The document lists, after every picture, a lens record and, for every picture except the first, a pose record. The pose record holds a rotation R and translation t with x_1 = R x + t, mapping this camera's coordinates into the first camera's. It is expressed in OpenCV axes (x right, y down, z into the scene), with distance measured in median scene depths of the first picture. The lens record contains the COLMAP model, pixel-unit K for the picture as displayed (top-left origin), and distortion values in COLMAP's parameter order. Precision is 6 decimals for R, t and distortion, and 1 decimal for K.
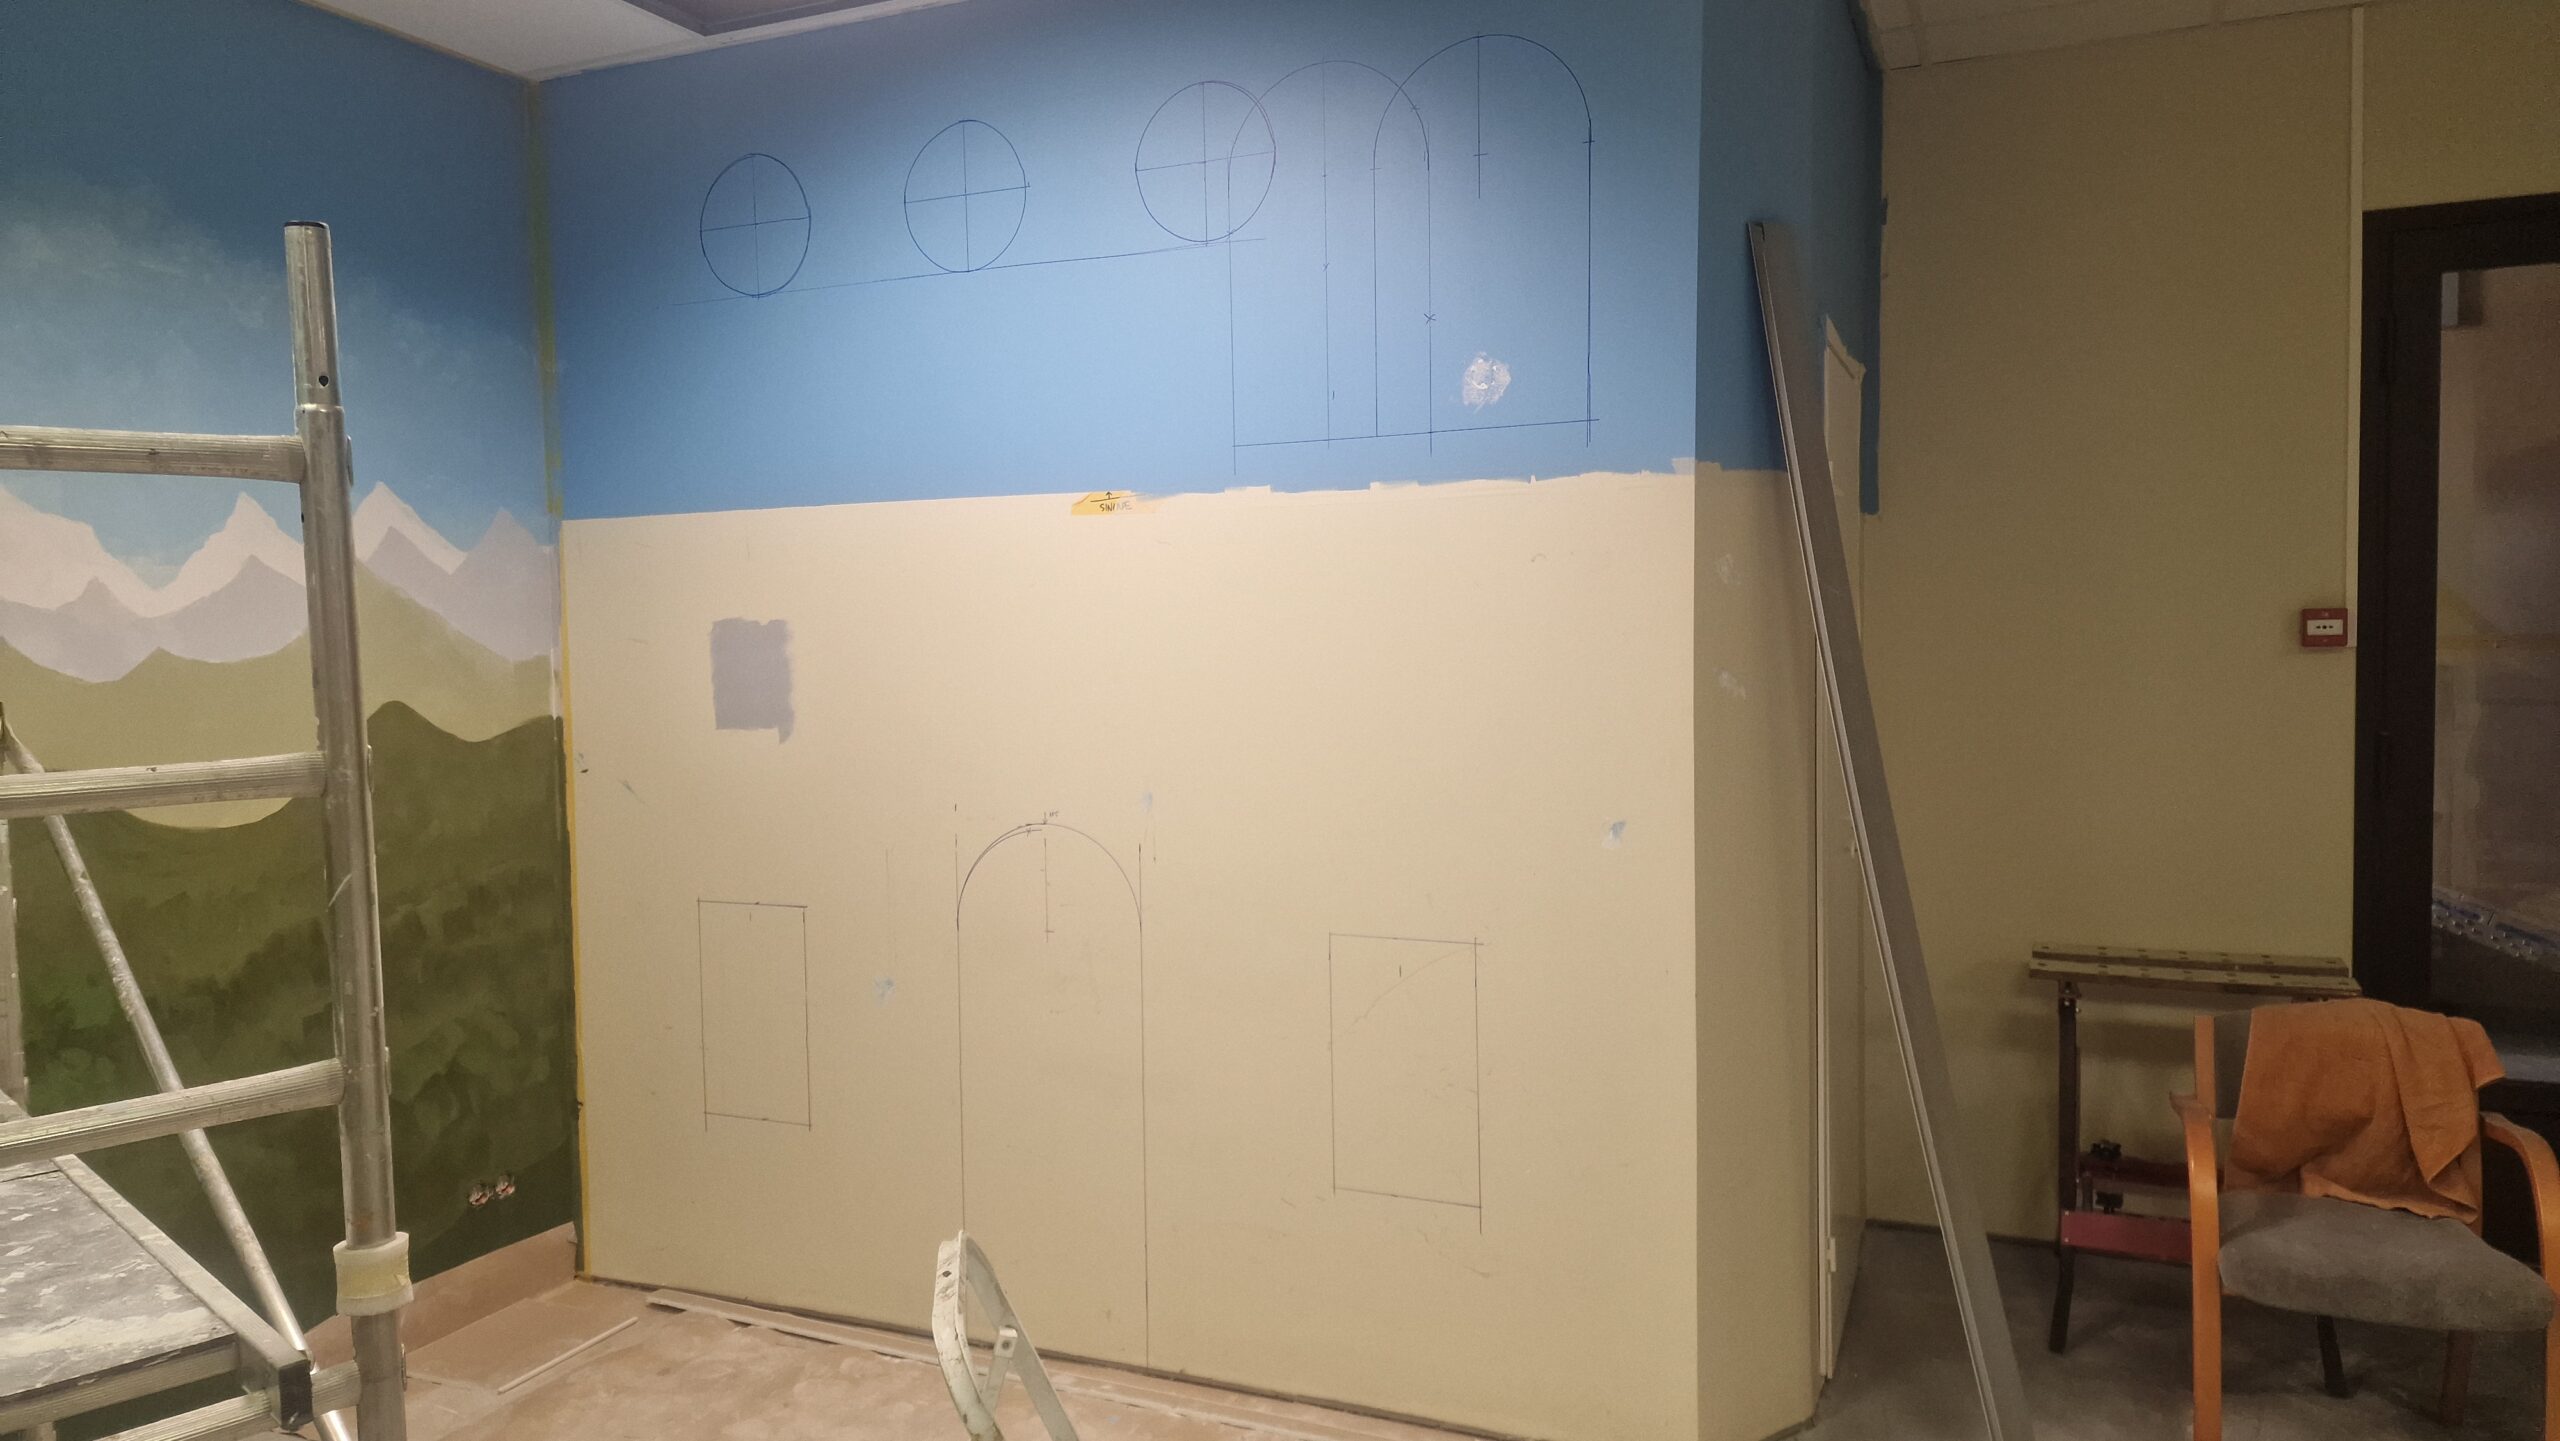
lens RADIAL K [[1661.4, 0, 1280.0], [0, 1661.4, 720.5], [0, 0, 1]] dist [0.069669, -0.083121]
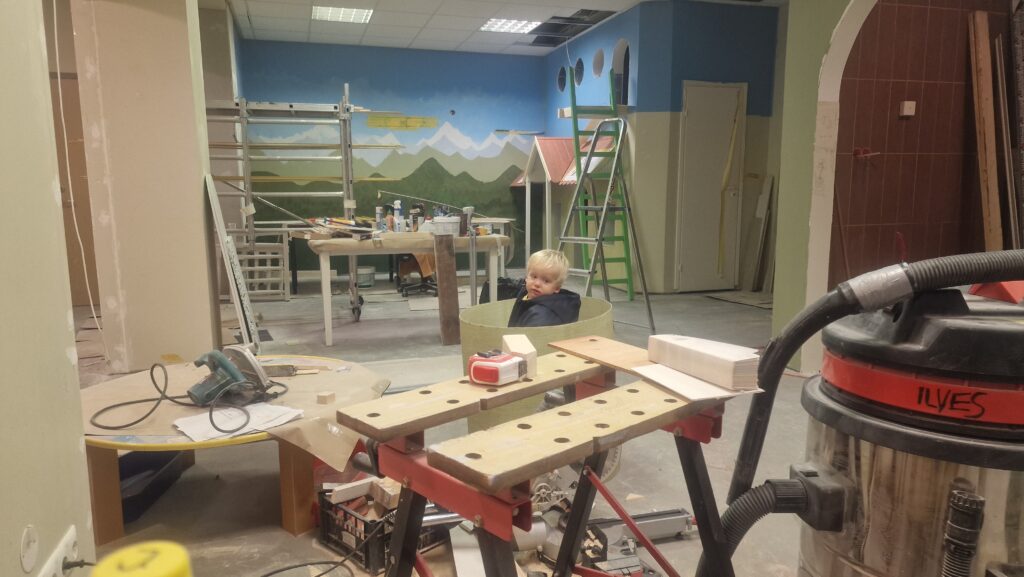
lens RADIAL K [[680.4, 0, 512.0], [0, 680.4, 288.5], [0, 0, 1]] dist [0.026003, -0.000880]
pose [[0.650429, 0.120025, -0.750024, 1.372109], [-0.046539, 0.991879, 0.118369, 0.140440], [0.758140, -0.042085, 0.650732, -0.654055]]
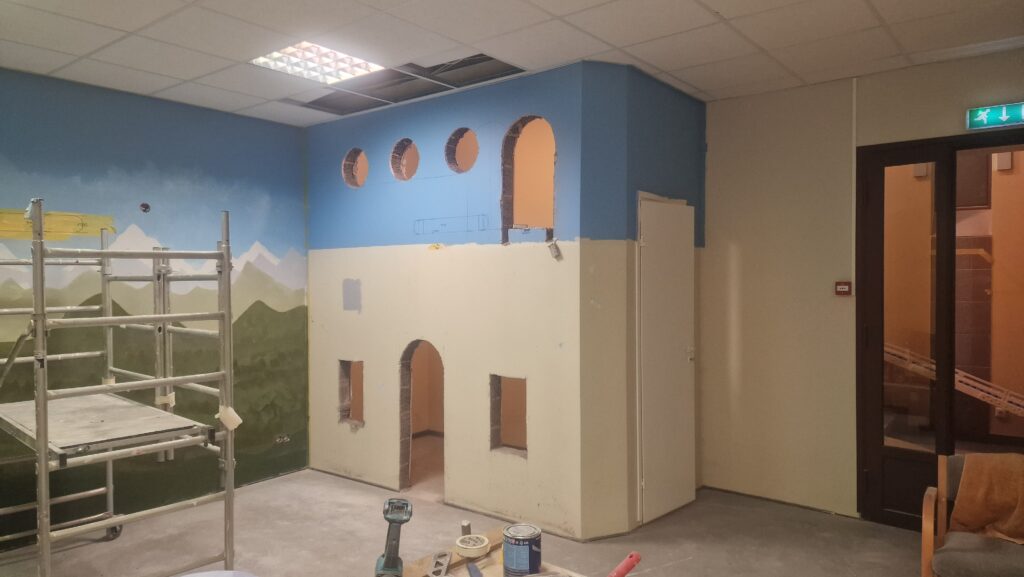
lens RADIAL K [[680.4, 0, 512.0], [0, 680.4, 288.5], [0, 0, 1]] dist [0.026003, -0.000880]
pose [[0.968805, 0.015612, -0.247332, 0.358208], [-0.023645, 0.999284, -0.029539, -0.006386], [0.246694, 0.034466, 0.968480, -0.290744]]
